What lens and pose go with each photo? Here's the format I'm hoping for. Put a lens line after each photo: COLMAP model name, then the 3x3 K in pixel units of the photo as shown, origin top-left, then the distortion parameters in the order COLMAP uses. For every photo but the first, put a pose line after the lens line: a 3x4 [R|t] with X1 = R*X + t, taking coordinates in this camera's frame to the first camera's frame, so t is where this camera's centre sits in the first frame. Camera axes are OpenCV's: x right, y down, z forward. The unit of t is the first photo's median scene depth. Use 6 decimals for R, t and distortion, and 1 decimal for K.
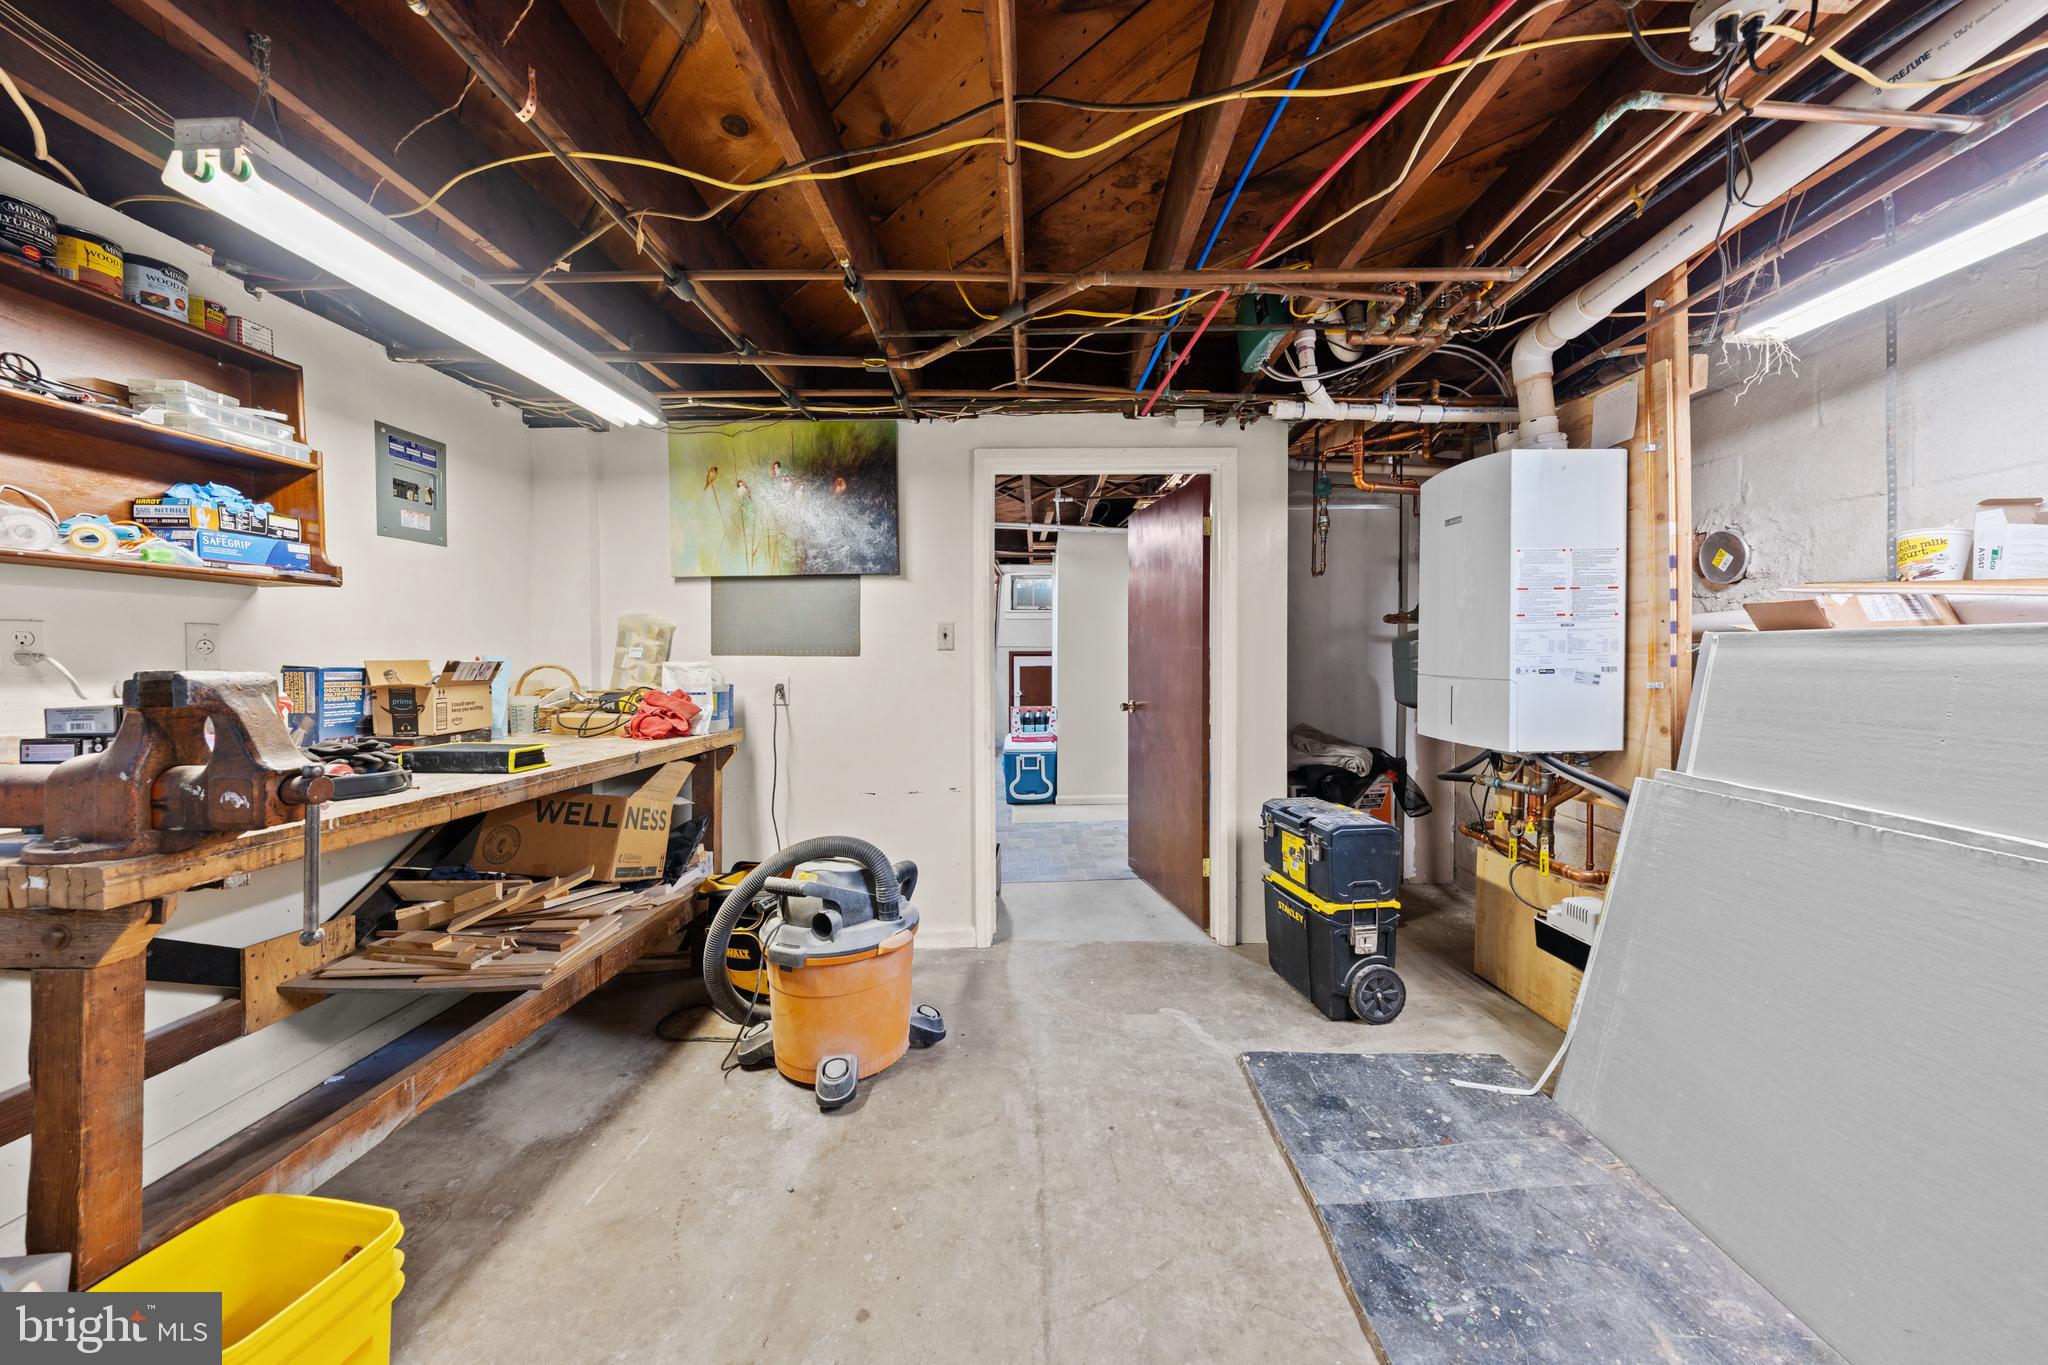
lens RADIAL K [[691.6, 0, 1037.8], [0, 691.6, 650.3], [0, 0, 1]] dist [-0.007686, 0.000184]
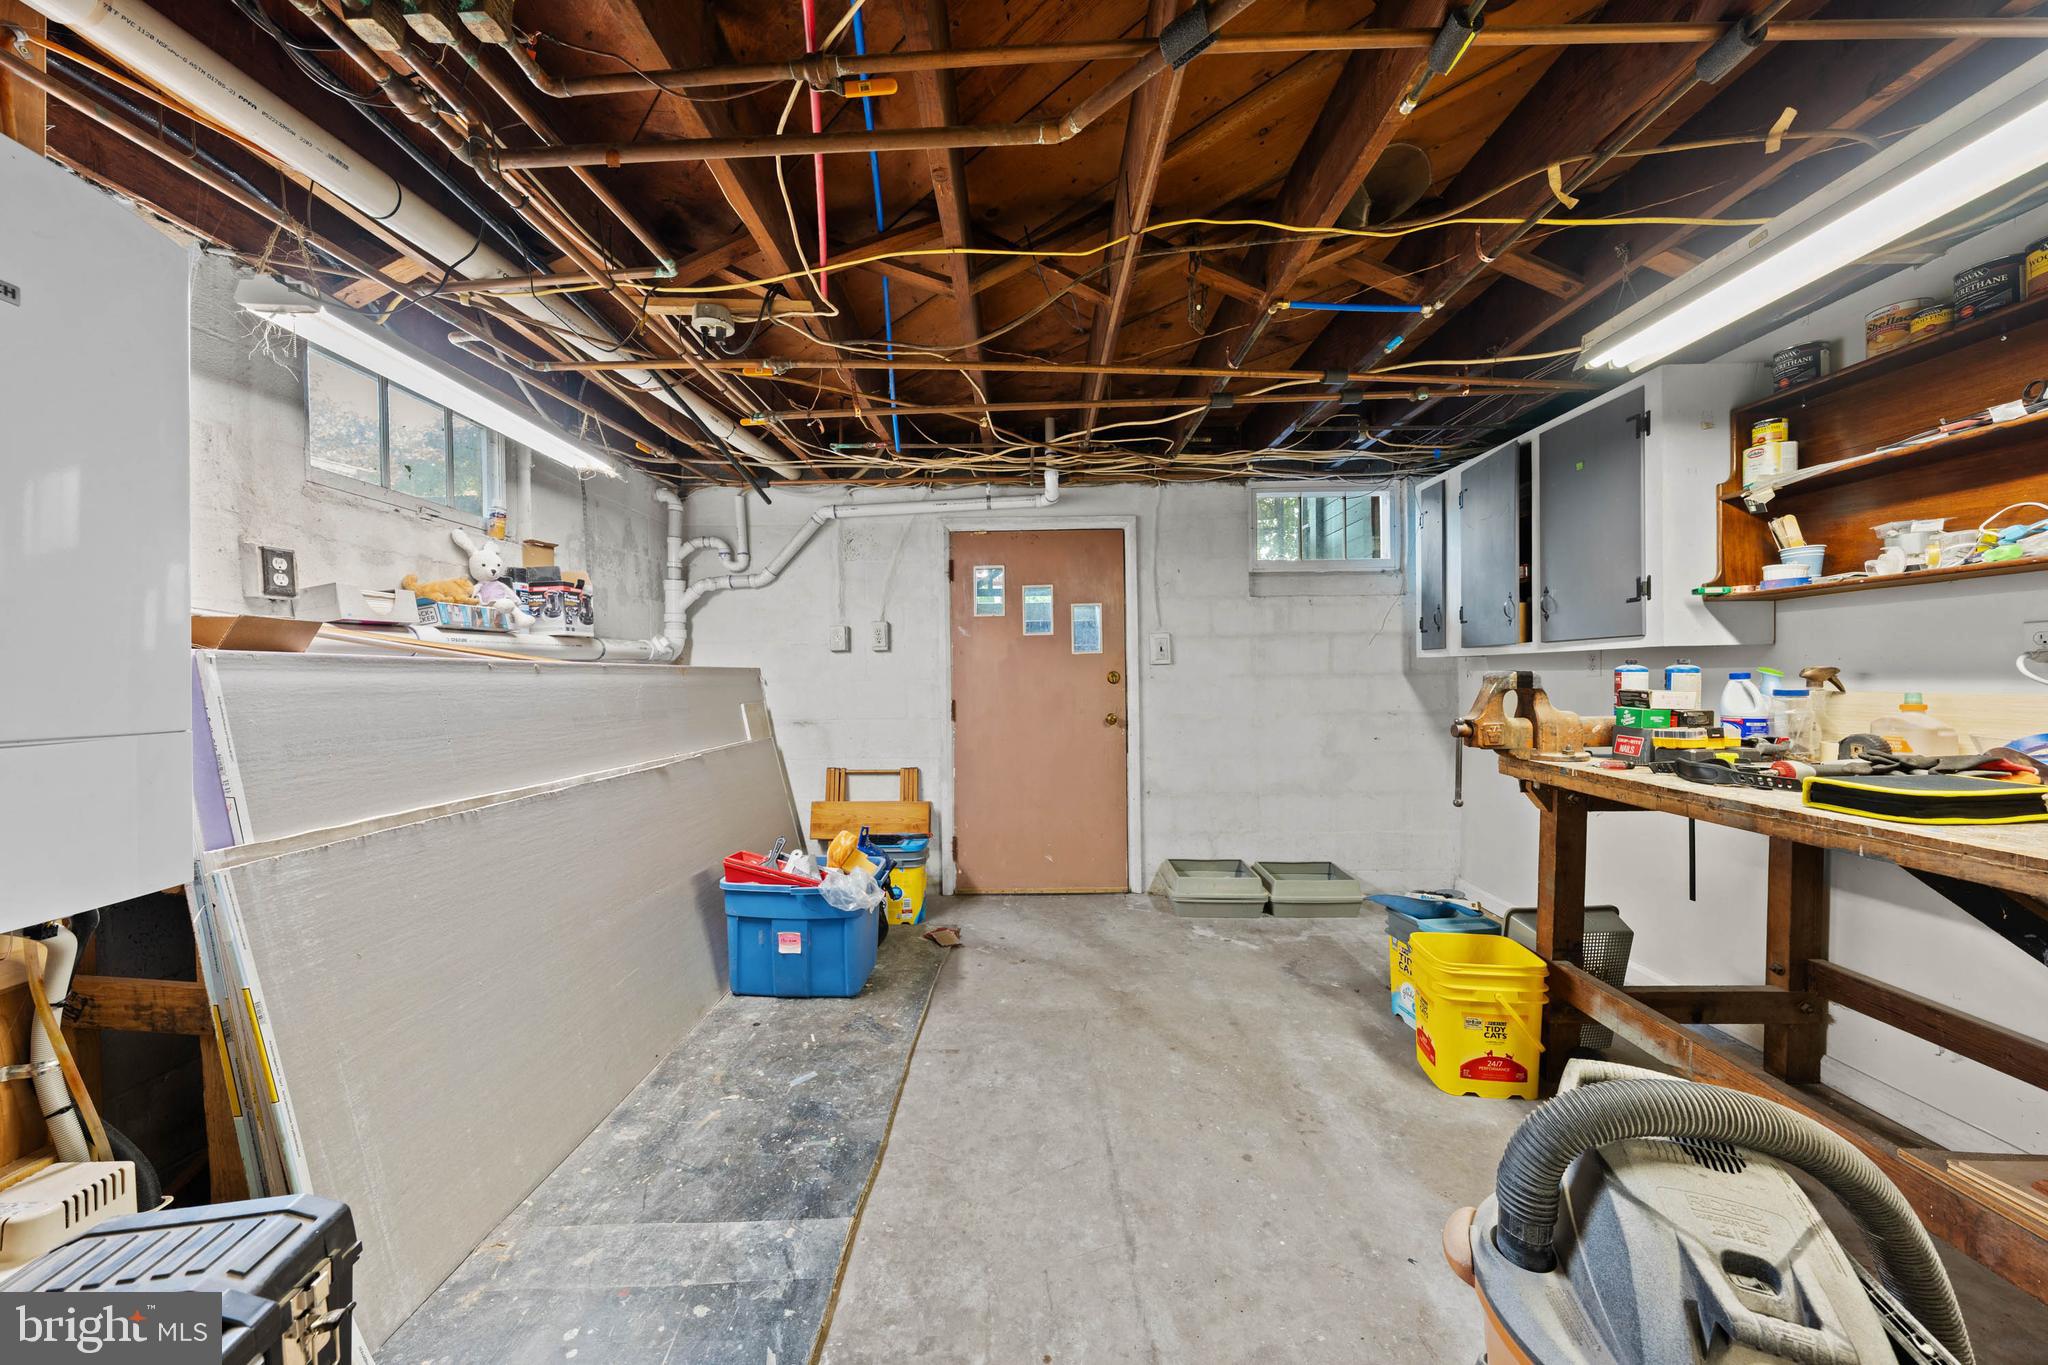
lens RADIAL K [[691.6, 0, 1028.7], [0, 691.6, 687.4], [0, 0, 1]] dist [-0.007686, 0.000184]
pose [[-0.999872, 0.015890, -0.001809, 0.146063], [0.015865, 0.999789, 0.013038, 0.022056], [0.002016, 0.013008, -0.999913, 2.115313]]
